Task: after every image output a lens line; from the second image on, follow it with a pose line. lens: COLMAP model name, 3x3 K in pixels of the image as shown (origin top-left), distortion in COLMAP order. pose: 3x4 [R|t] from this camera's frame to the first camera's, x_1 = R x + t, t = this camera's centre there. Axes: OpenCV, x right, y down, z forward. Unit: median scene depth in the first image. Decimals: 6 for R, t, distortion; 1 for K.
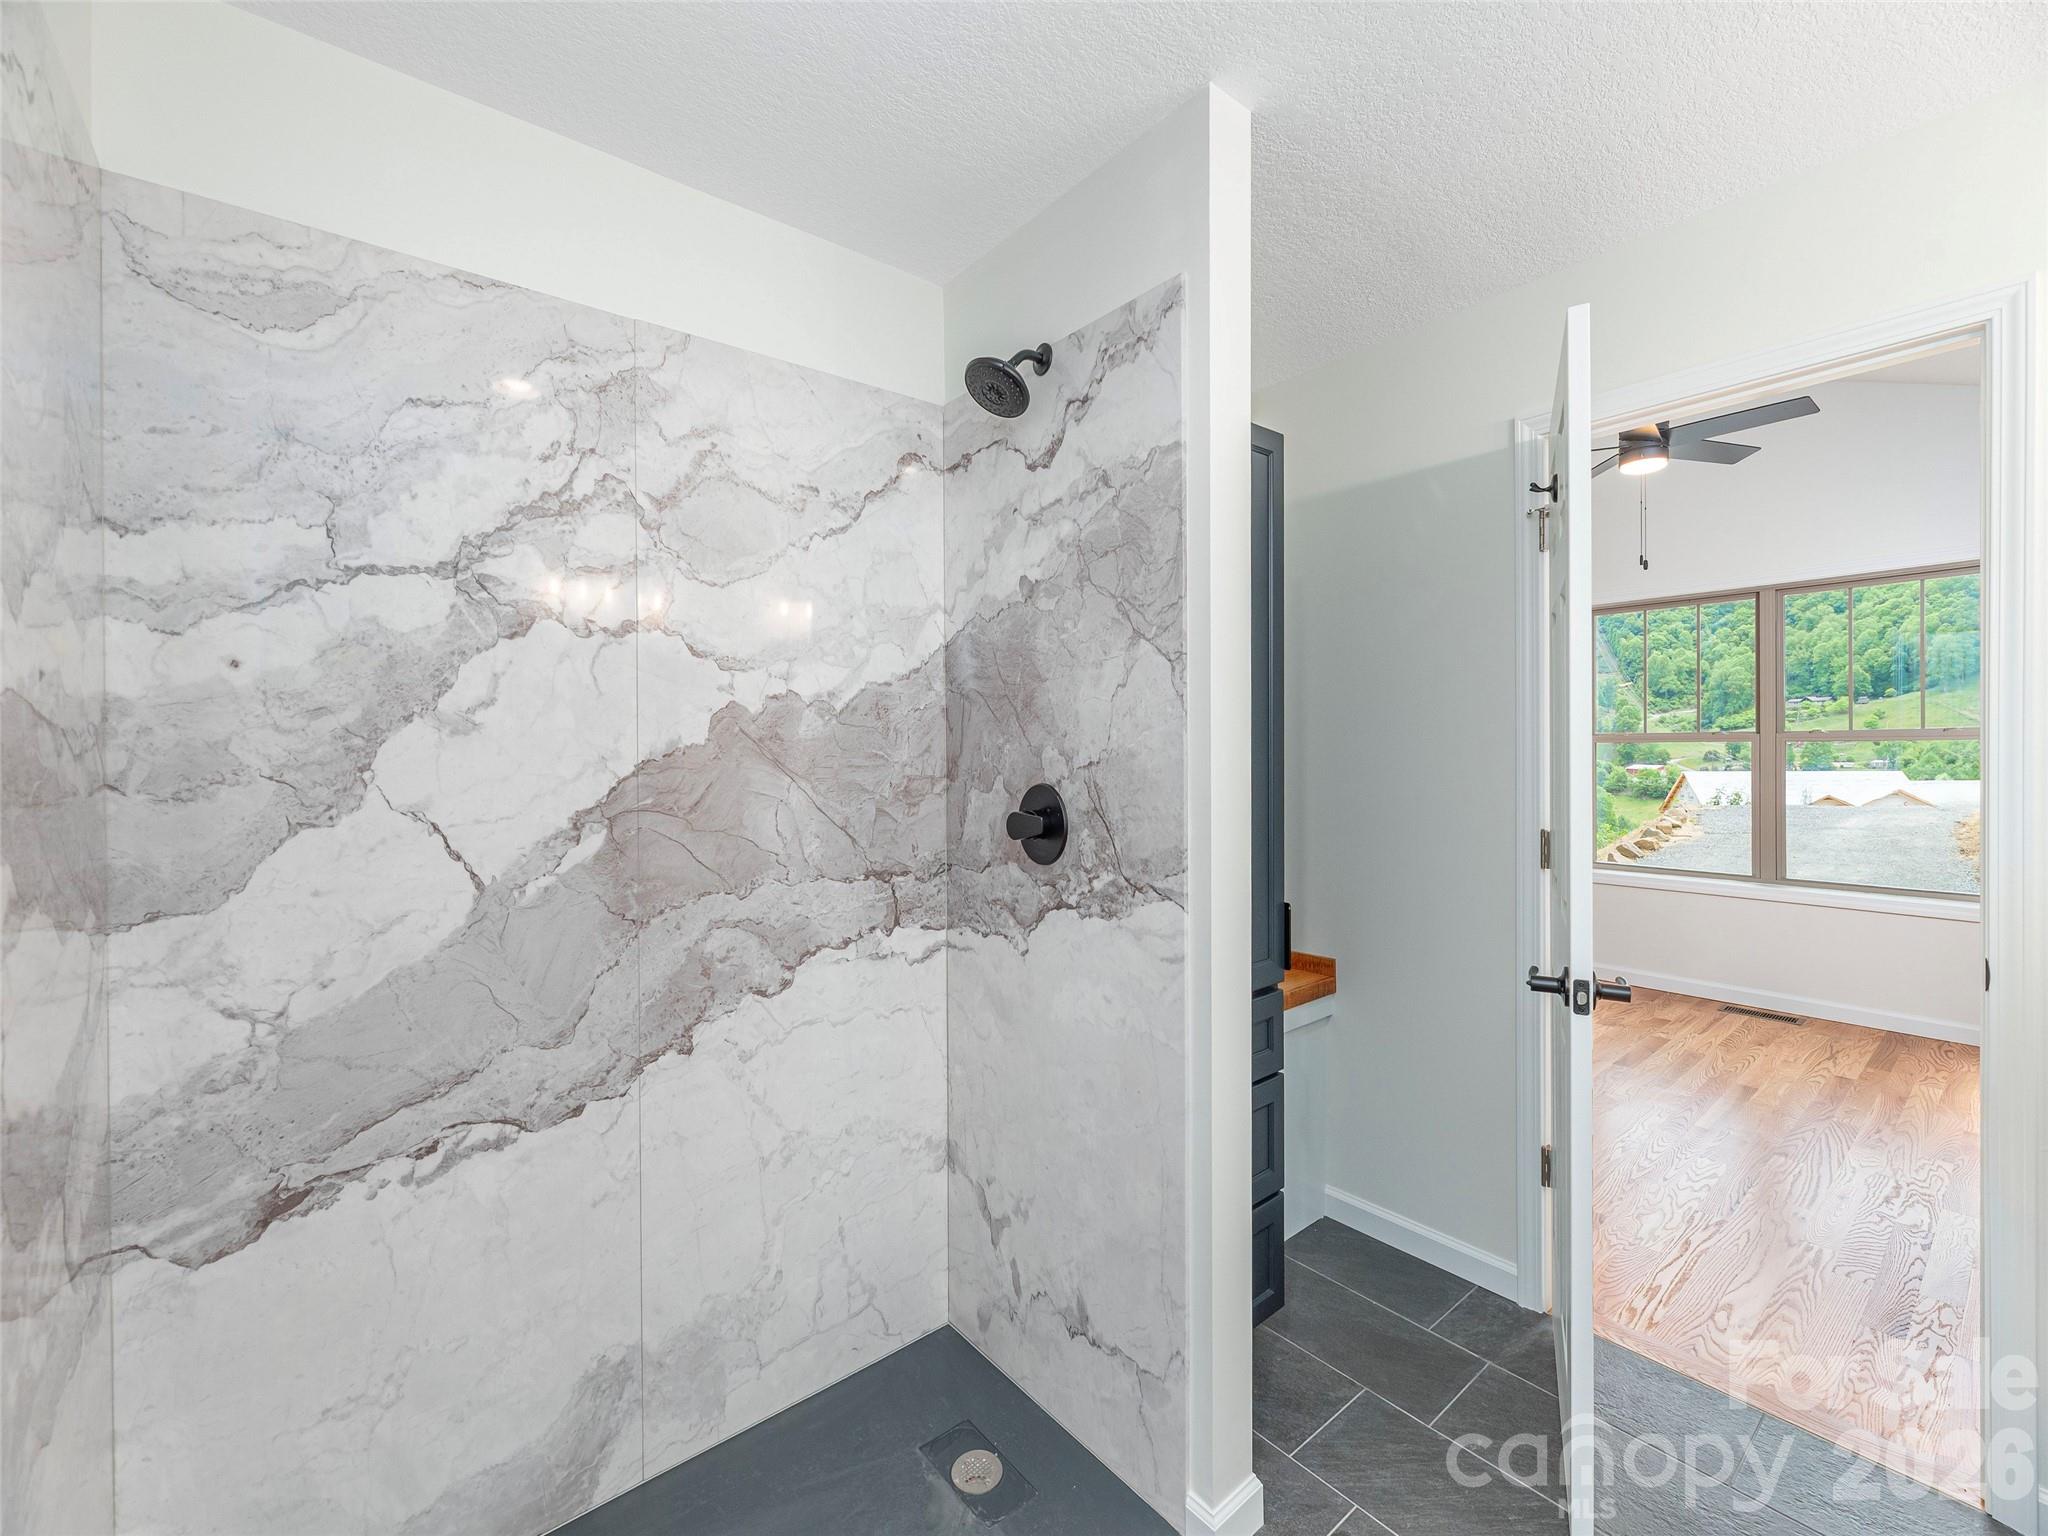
lens RADIAL K [[835.0, 0, 1026.0], [0, 835.0, 765.6], [0, 0, 1]] dist [0.000733, 0.000231]
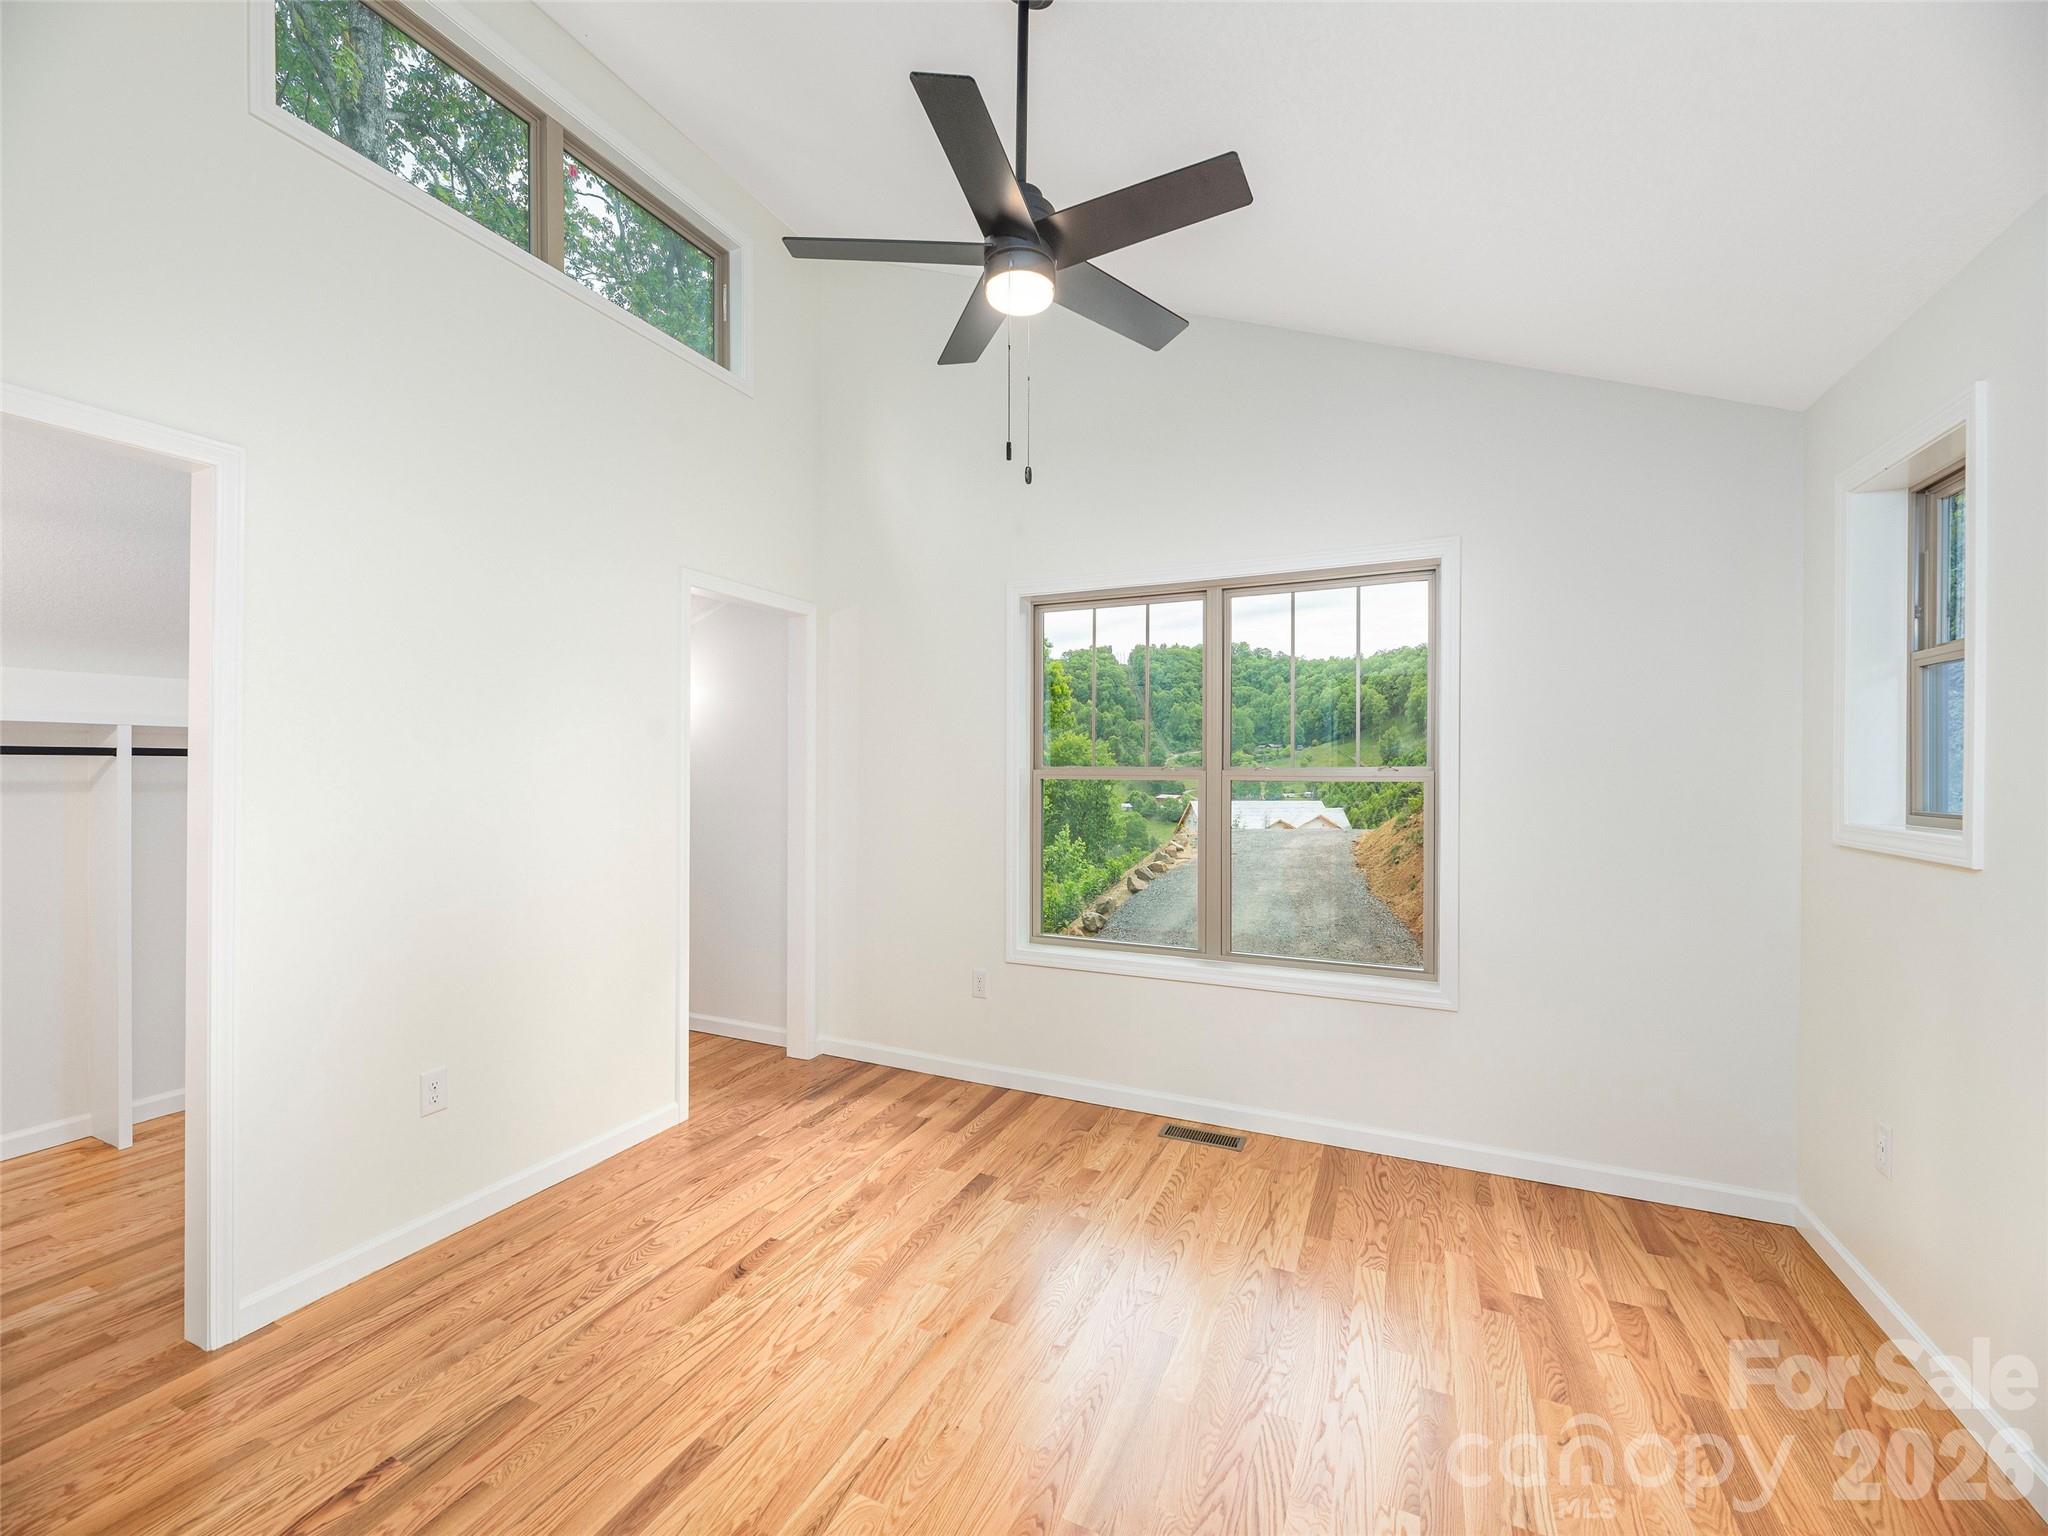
lens RADIAL K [[835.0, 0, 1021.2], [0, 835.0, 765.9], [0, 0, 1]] dist [0.000733, 0.000231]
pose [[0.894183, 0.023475, 0.447087, 0.082446], [-0.009480, 0.999393, -0.033515, -0.002865], [-0.447602, 0.025730, 0.893863, 0.082695]]
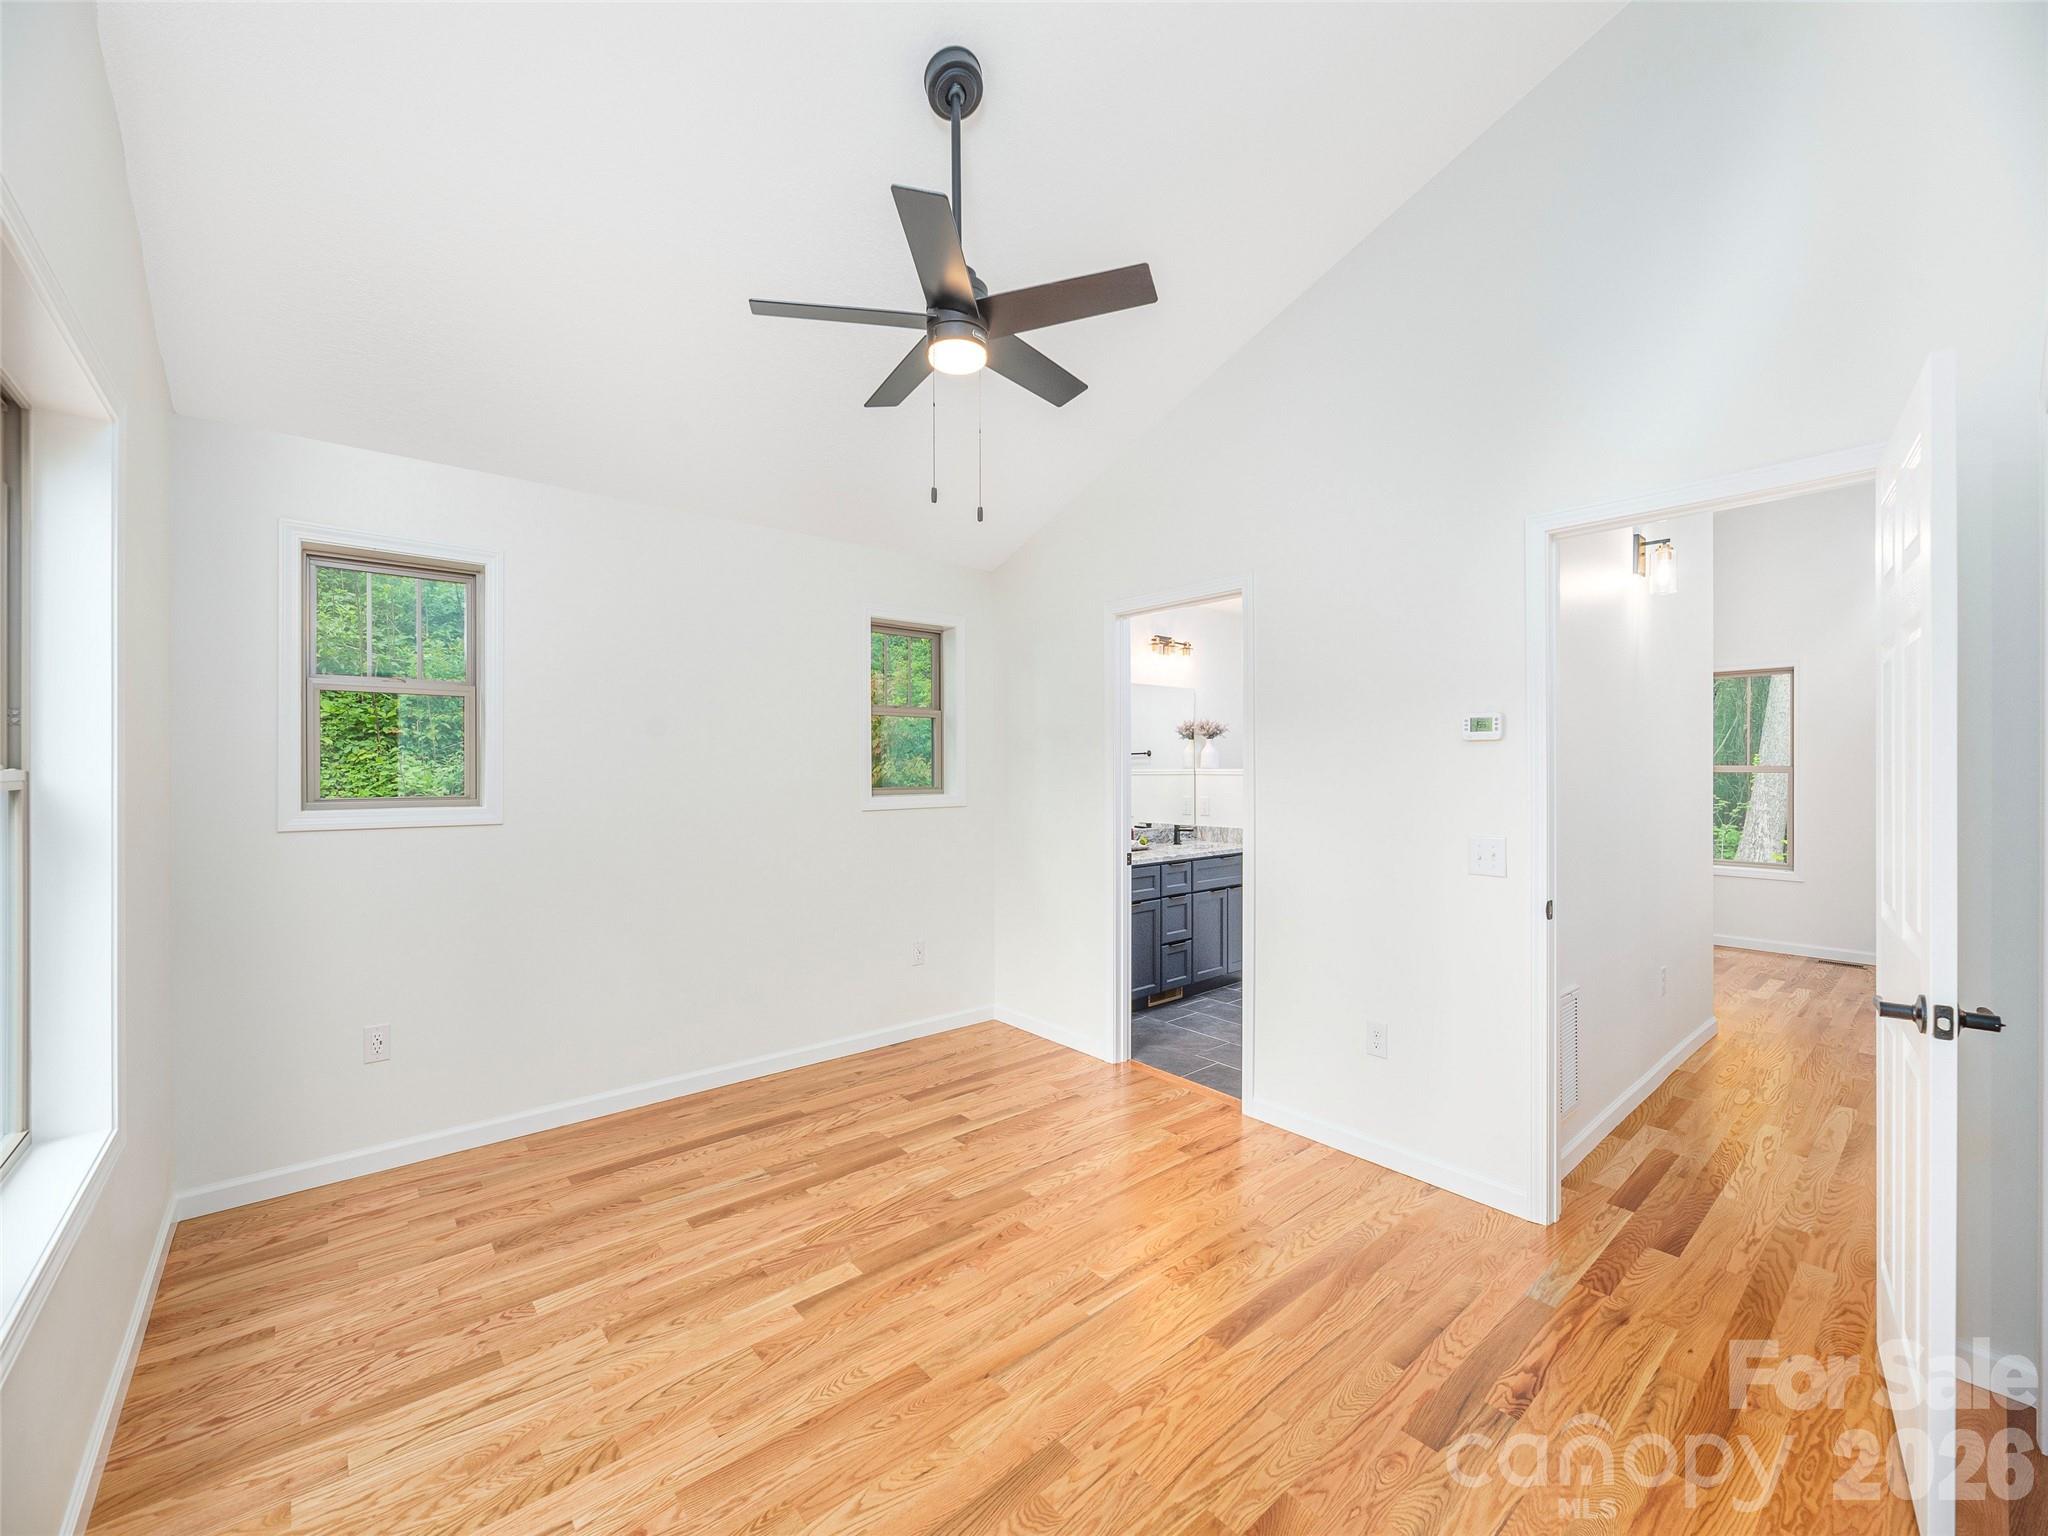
lens RADIAL K [[835.0, 0, 1015.5], [0, 835.0, 776.1], [0, 0, 1]] dist [0.000733, 0.000231]
pose [[-0.999549, 0.020595, -0.021843, 0.120337], [0.019859, 0.999246, 0.033371, -0.008363], [0.022514, 0.032922, -0.999204, 0.280856]]
